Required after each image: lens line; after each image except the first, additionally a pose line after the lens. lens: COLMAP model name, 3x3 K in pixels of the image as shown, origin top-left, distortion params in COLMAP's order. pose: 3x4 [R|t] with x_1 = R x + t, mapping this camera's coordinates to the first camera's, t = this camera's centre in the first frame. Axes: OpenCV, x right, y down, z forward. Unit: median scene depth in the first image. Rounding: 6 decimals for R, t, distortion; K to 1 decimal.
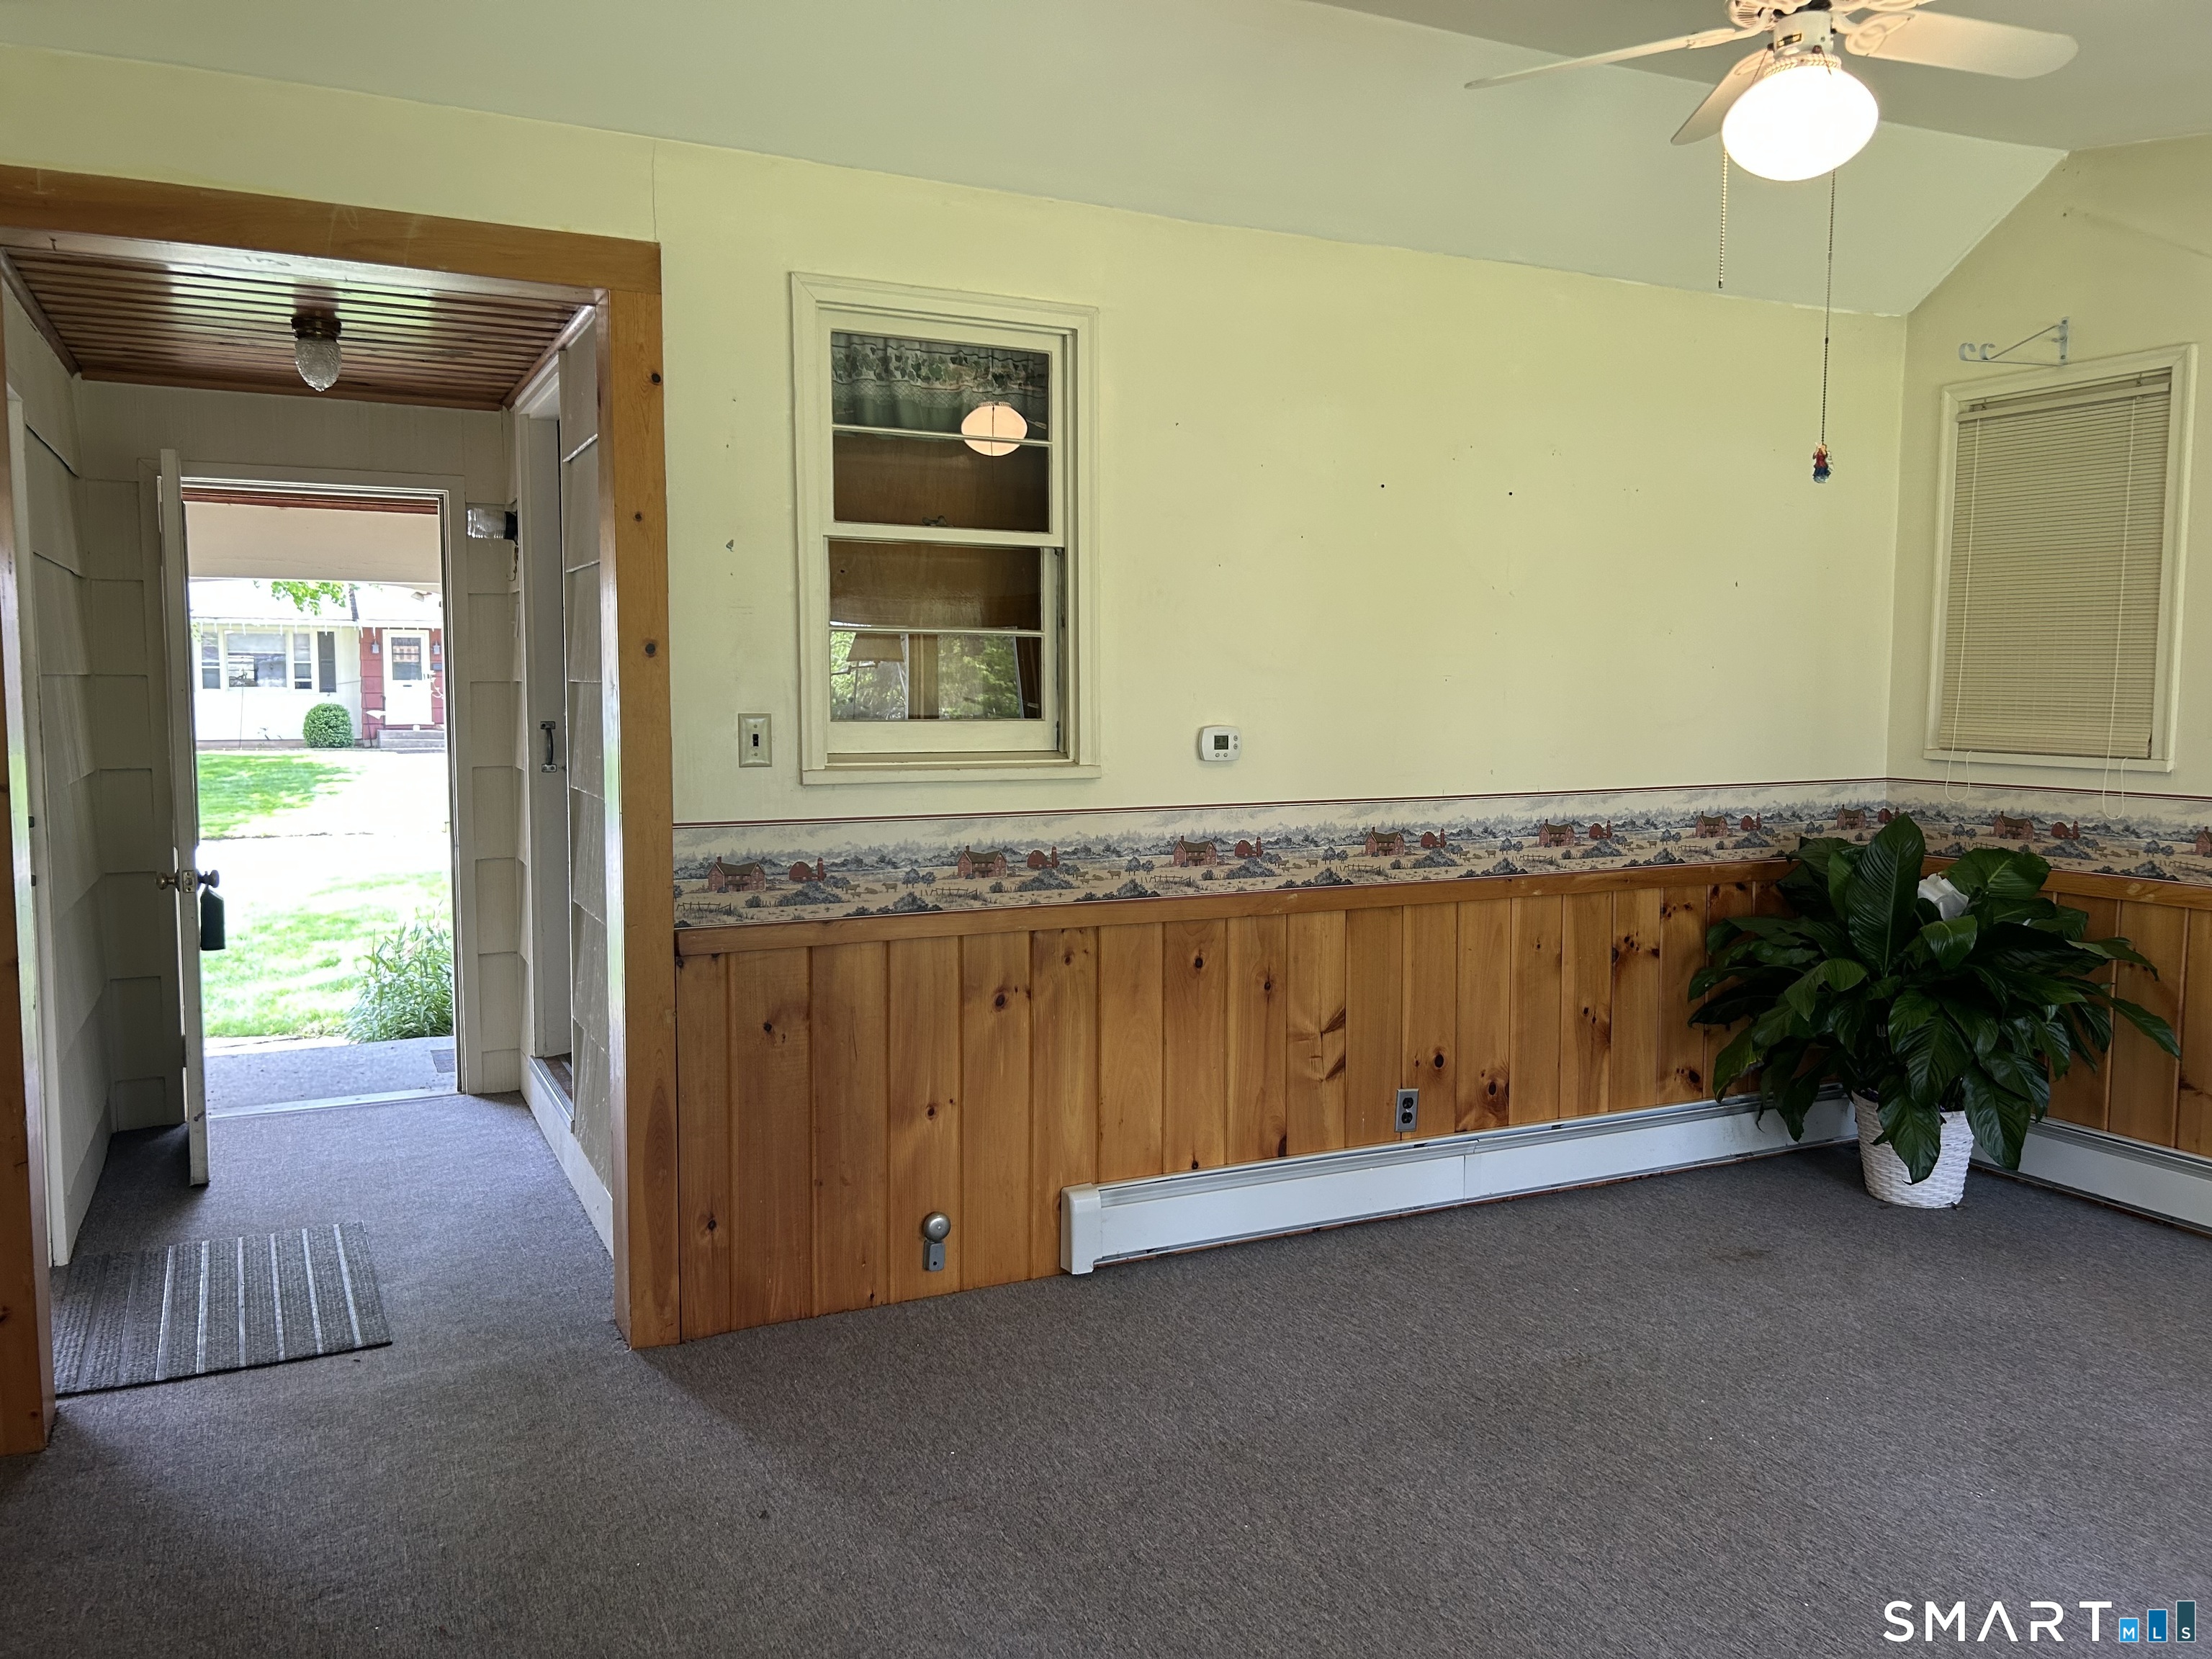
lens RADIAL K [[1662.4, 0, 1124.6], [0, 1662.4, 828.4], [0, 0, 1]] dist [0.062657, -0.070055]
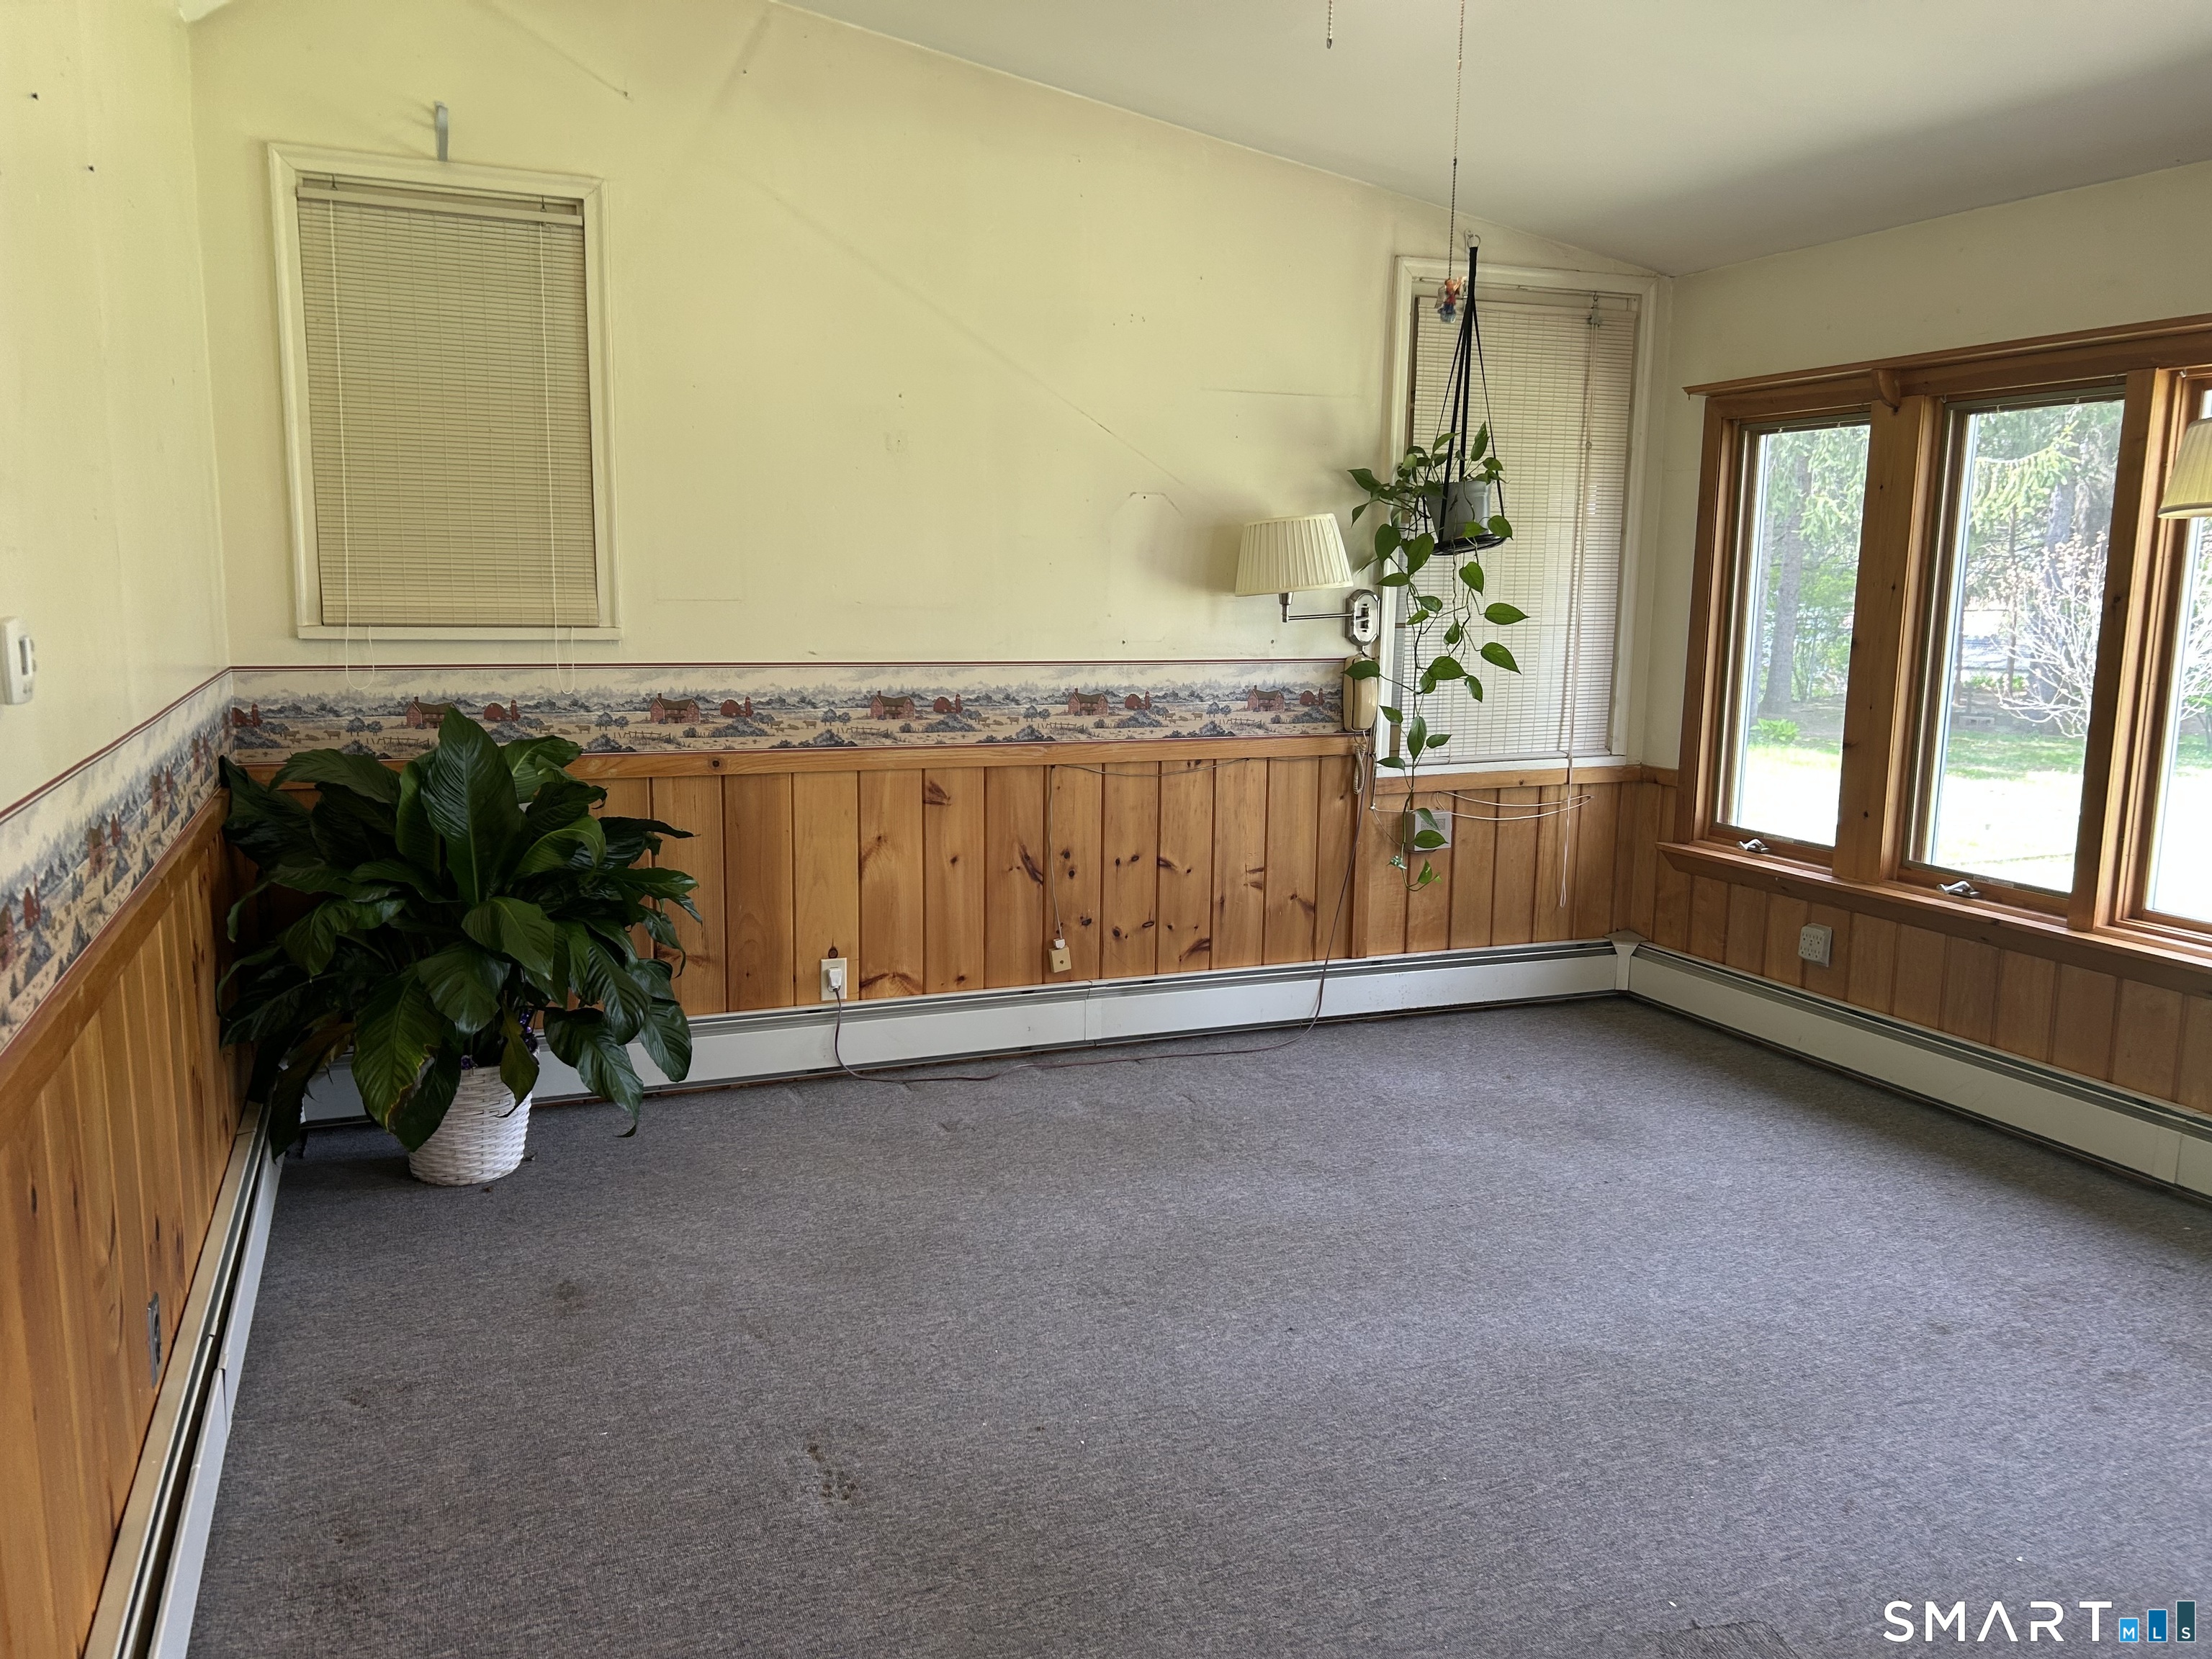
lens RADIAL K [[1662.4, 0, 1129.9], [0, 1662.4, 834.2], [0, 0, 1]] dist [0.062657, -0.070055]
pose [[0.072244, -0.164334, 0.983756, -0.316818], [0.070155, 0.984727, 0.159344, -0.056146], [-0.994917, 0.057504, 0.082669, 0.638760]]
